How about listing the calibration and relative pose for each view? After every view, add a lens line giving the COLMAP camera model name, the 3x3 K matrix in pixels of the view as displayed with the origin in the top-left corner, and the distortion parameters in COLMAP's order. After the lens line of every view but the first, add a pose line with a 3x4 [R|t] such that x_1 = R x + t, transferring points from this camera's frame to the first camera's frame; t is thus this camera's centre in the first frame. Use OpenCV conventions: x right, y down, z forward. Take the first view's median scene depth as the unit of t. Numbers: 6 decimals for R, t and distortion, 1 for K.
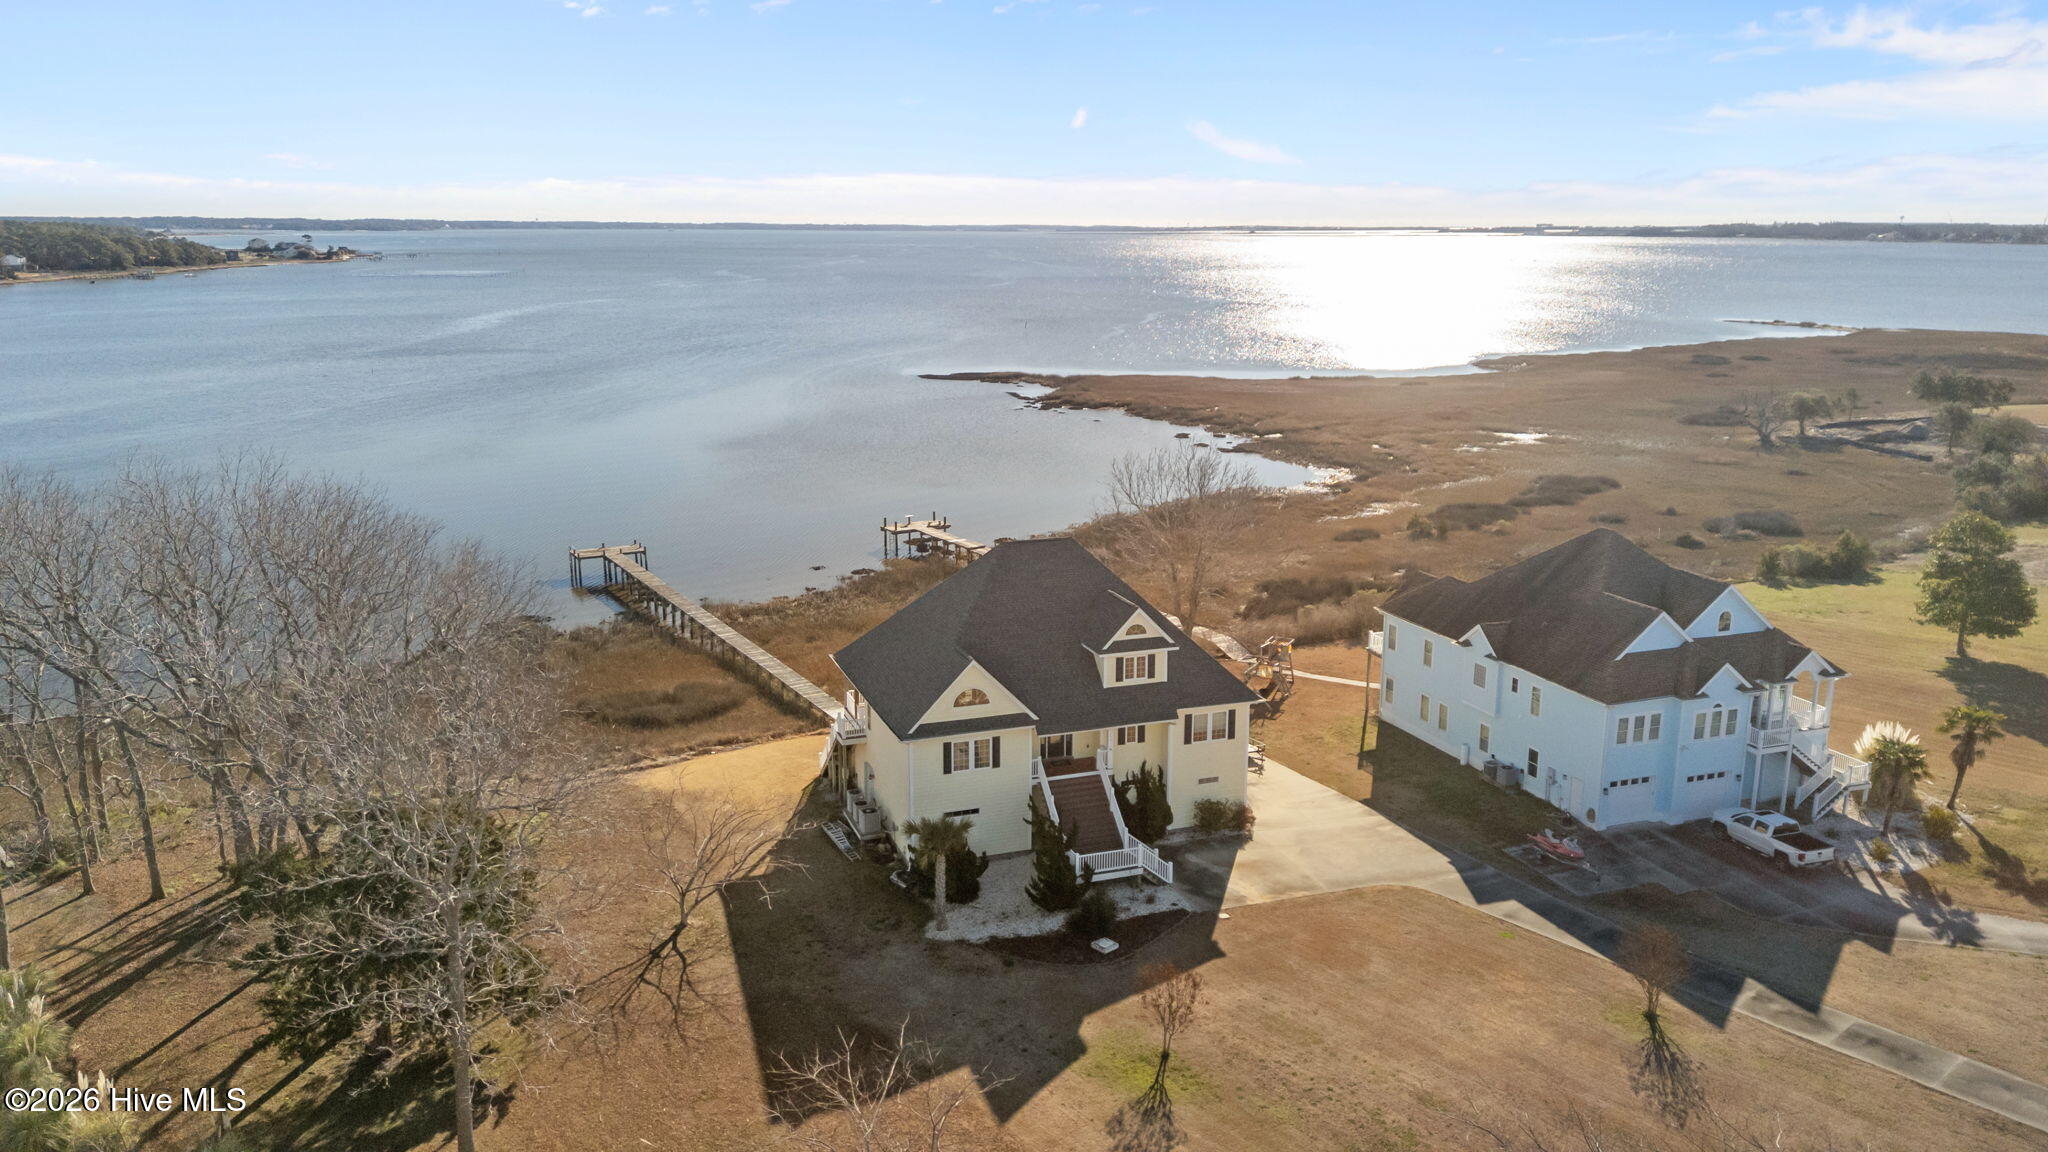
lens RADIAL K [[1481.7, 0, 1007.7], [0, 1481.7, 570.4], [0, 0, 1]] dist [0.008290, -0.016386]
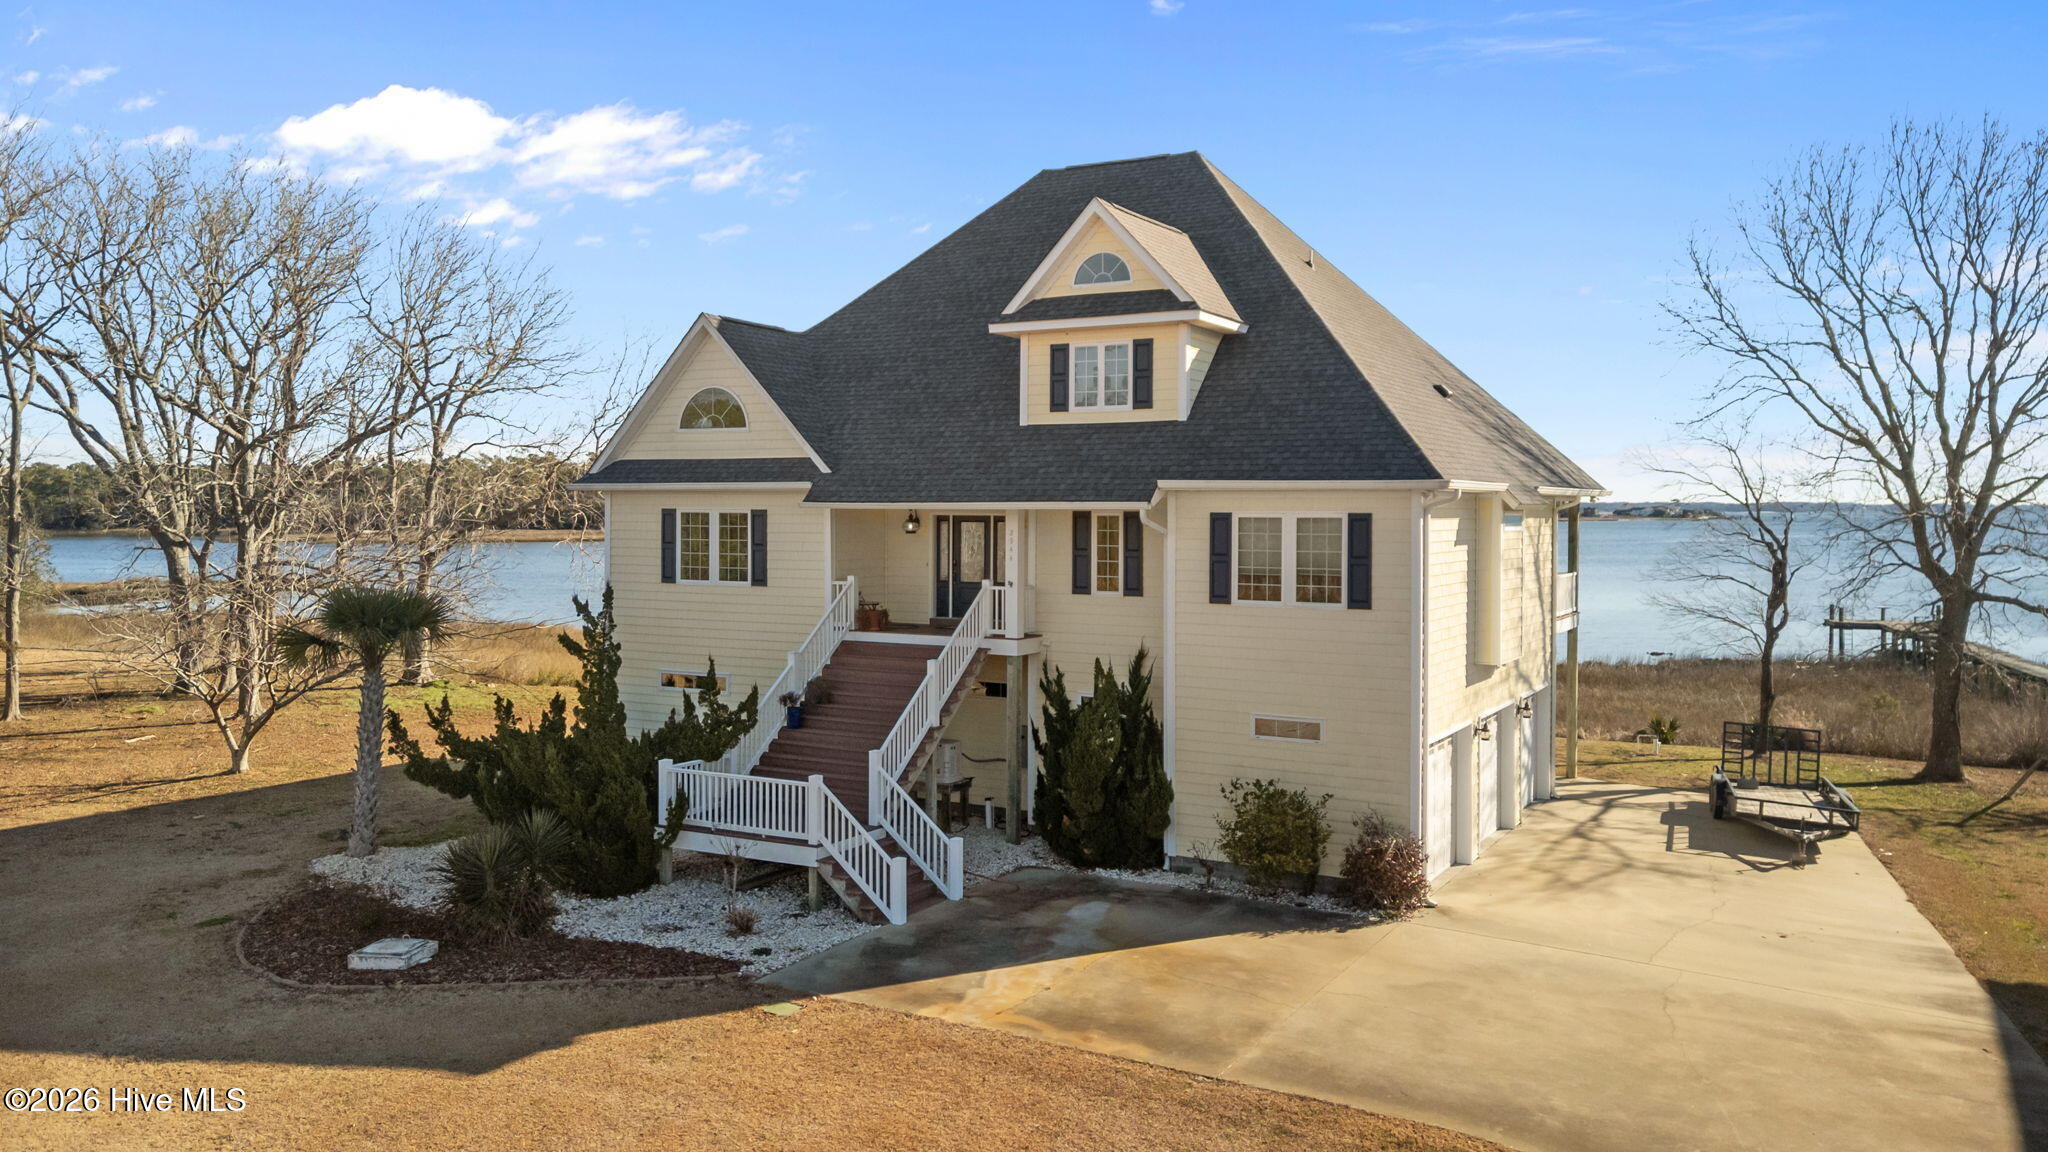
lens RADIAL K [[1495.5, 0, 995.1], [0, 1495.5, 565.4], [0, 0, 1]] dist [-0.015806, -0.011815]
pose [[0.639521, 0.032462, -0.768088, 0.343121], [-0.170197, 0.980295, -0.100278, 0.147924], [0.749697, 0.194856, 0.632444, 0.721406]]
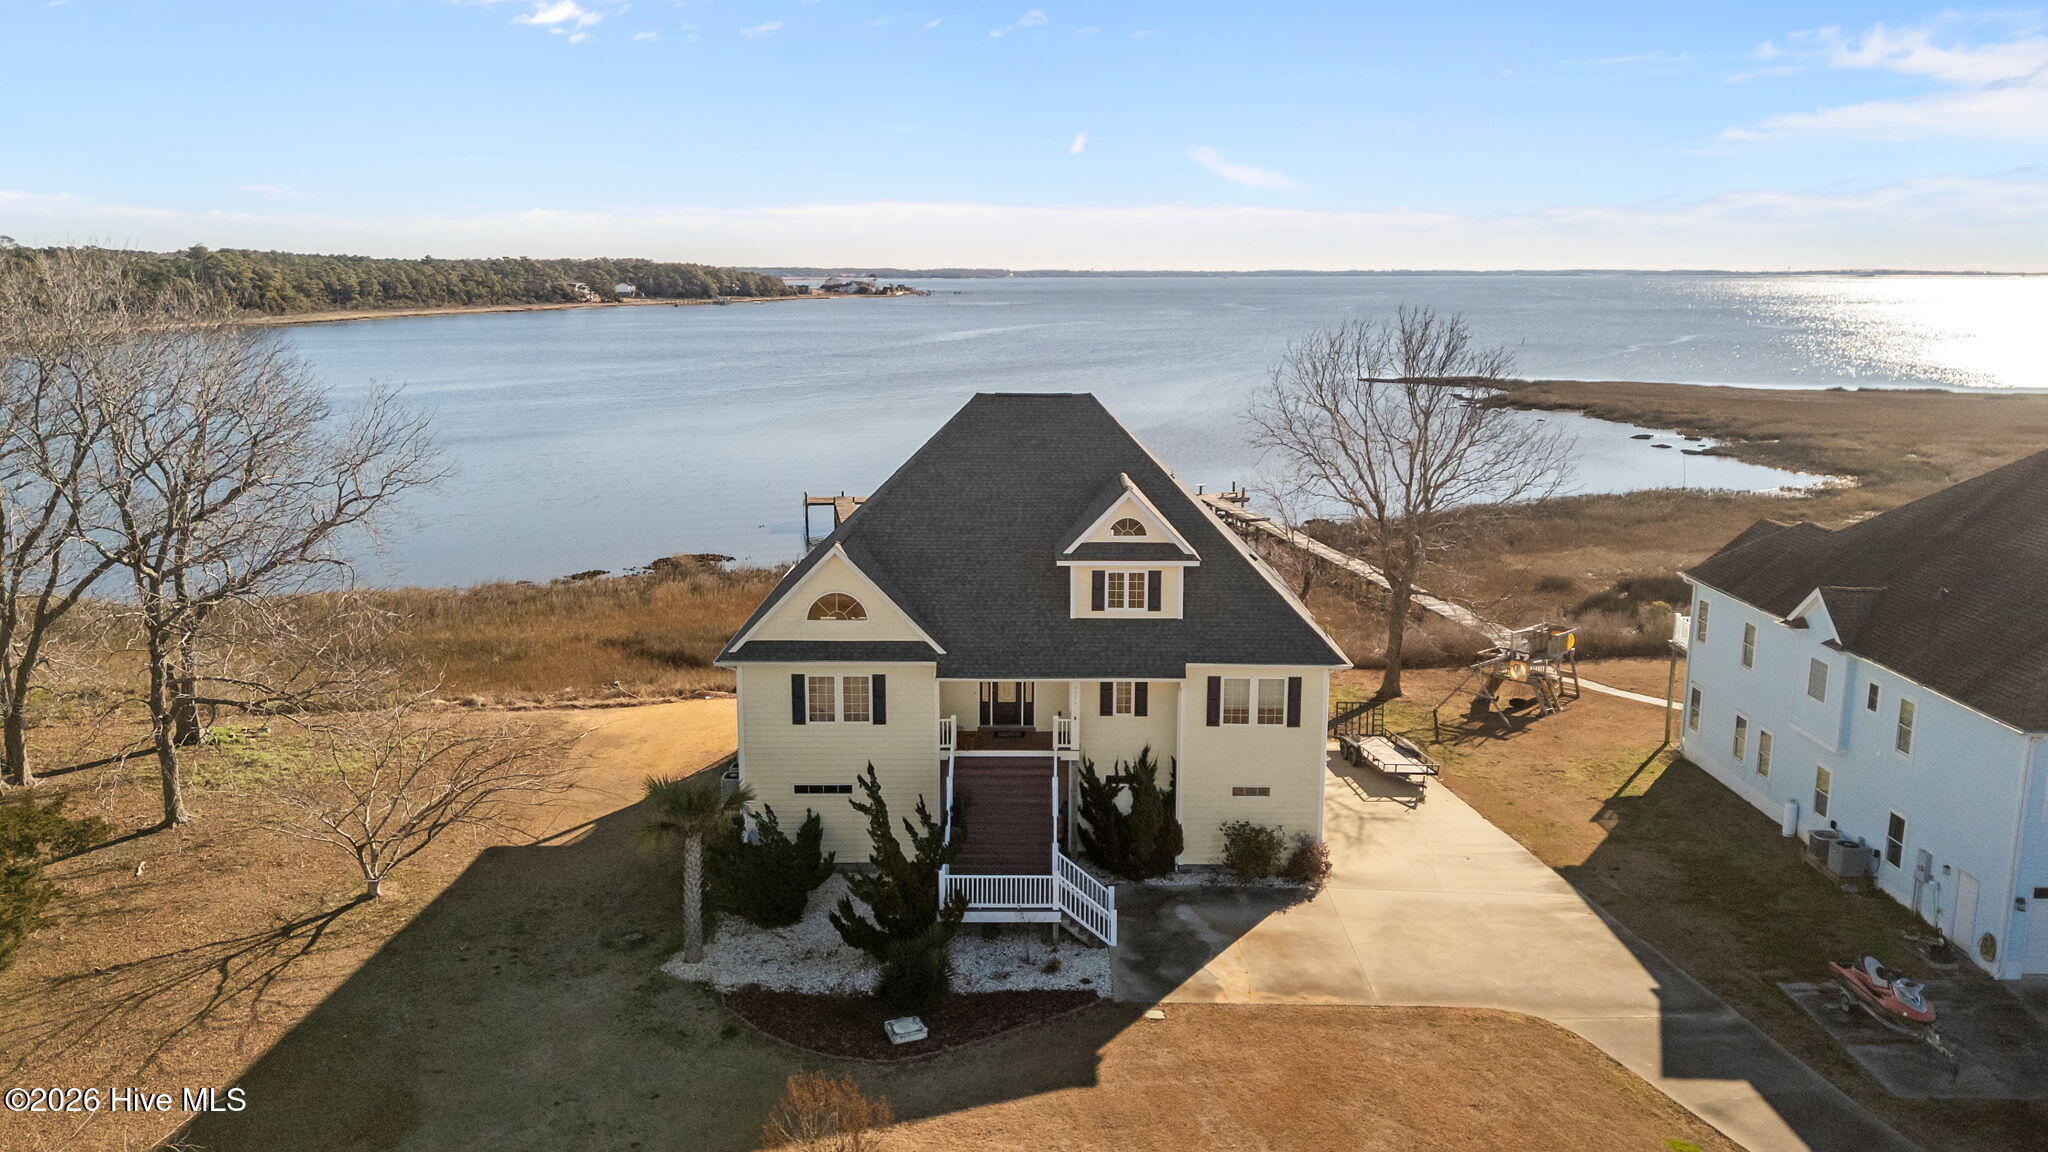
lens RADIAL K [[1495.5, 0, 980.9], [0, 1495.5, 571.3], [0, 0, 1]] dist [-0.015806, -0.011815]
pose [[0.932642, 0.067623, -0.354410, 0.238257], [-0.077915, 0.996850, -0.014833, 0.068669], [0.352291, 0.041448, 0.934972, 0.383463]]
